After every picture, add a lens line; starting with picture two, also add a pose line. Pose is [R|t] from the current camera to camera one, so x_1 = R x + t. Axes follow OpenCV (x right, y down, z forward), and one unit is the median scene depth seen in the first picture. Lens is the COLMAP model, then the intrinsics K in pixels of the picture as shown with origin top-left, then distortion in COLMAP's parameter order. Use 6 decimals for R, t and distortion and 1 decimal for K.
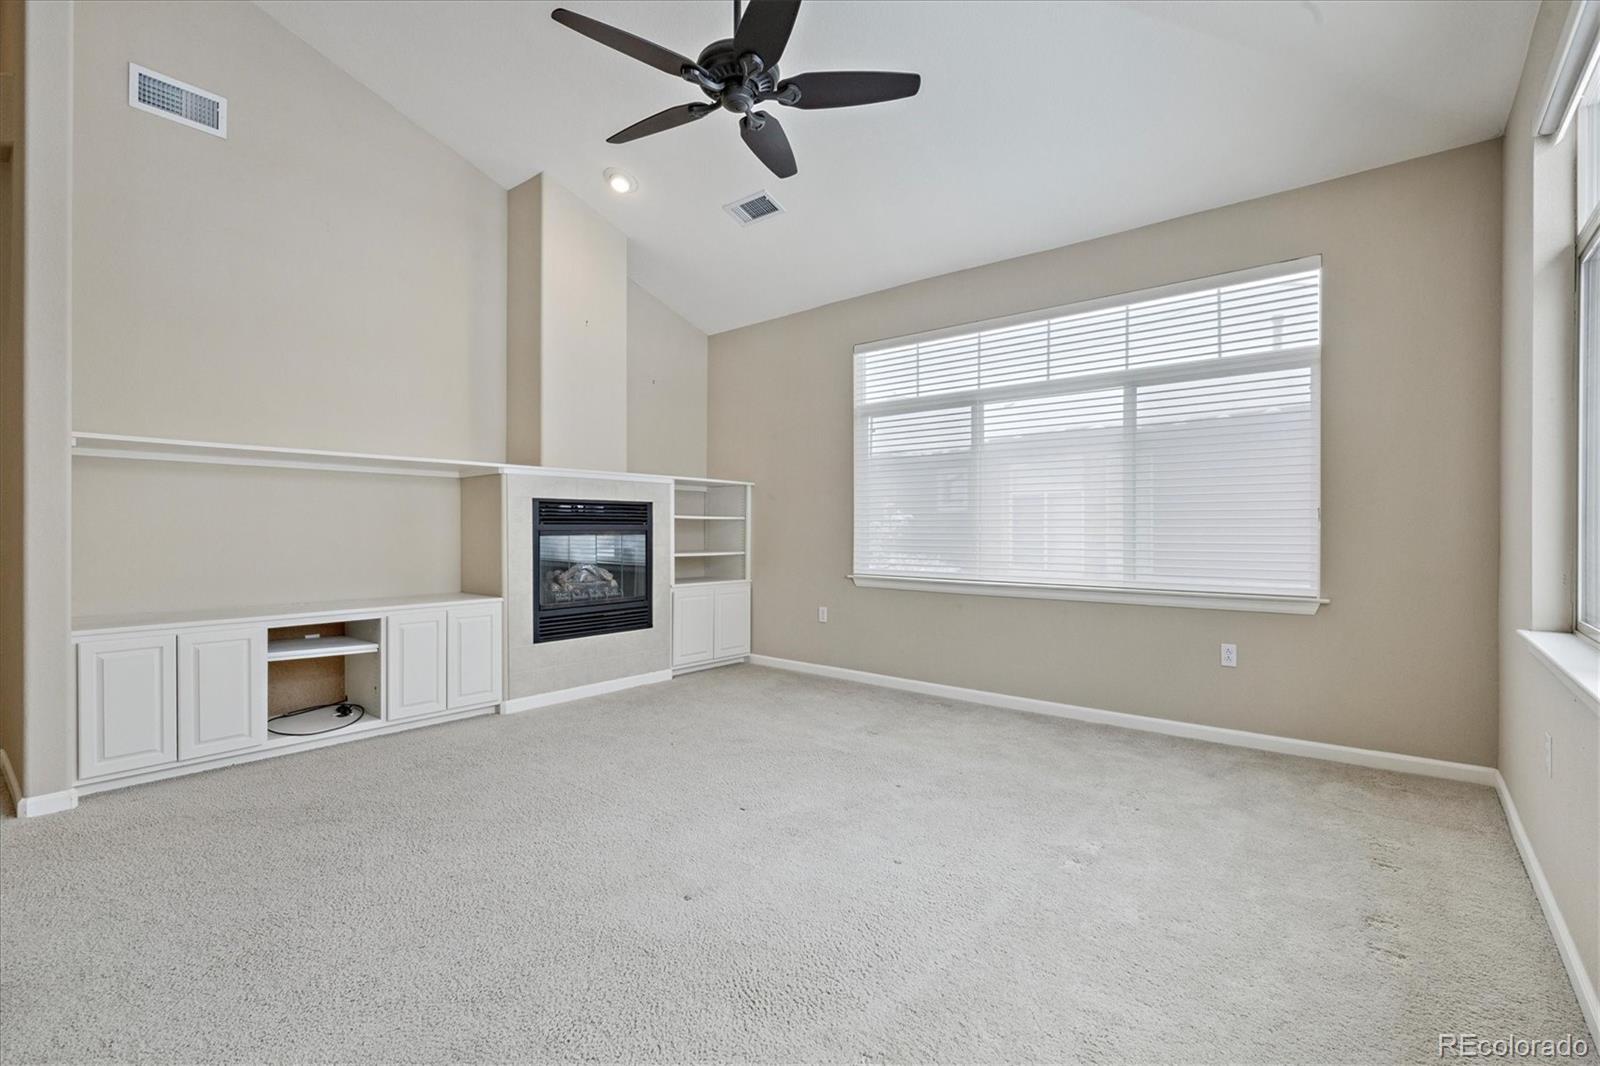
lens RADIAL K [[731.3, 0, 790.6], [0, 731.3, 538.0], [0, 0, 1]] dist [-0.001654, 0.001256]
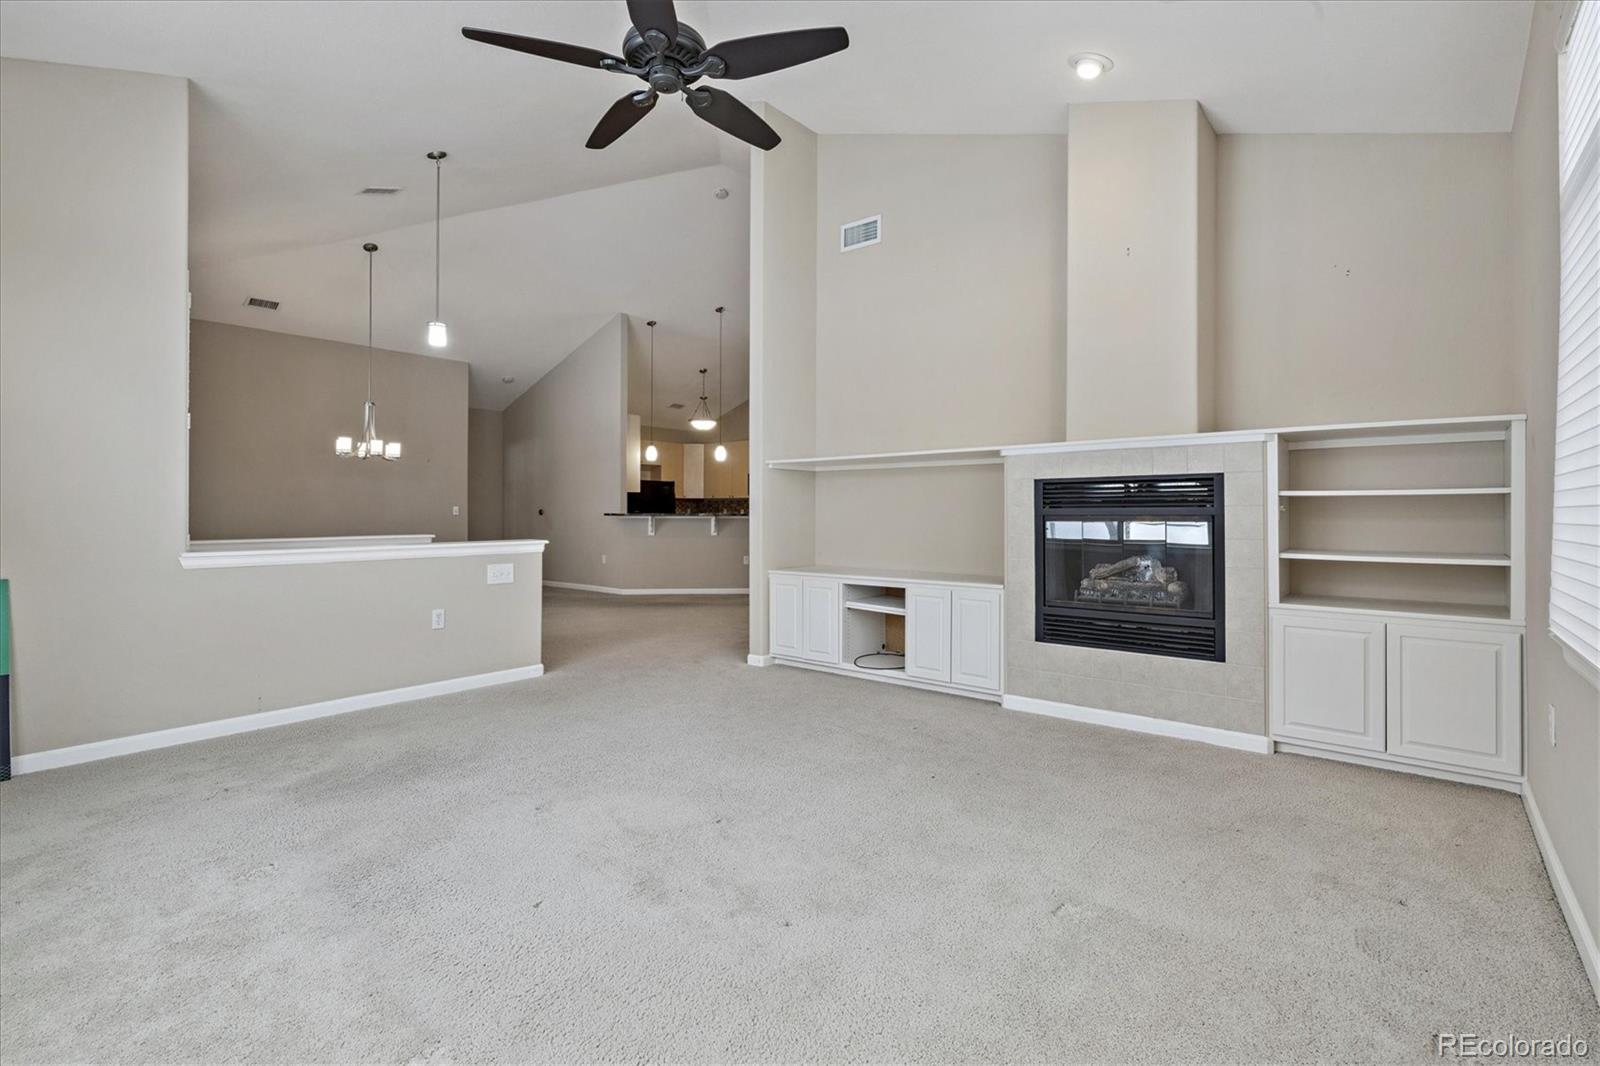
lens RADIAL K [[731.3, 0, 797.9], [0, 731.3, 516.4], [0, 0, 1]] dist [-0.001654, 0.001256]
pose [[-0.005416, -0.002422, -0.999982, 0.543592], [-0.016970, 0.999853, -0.002330, -0.001465], [0.999841, 0.016957, -0.005456, 0.702425]]
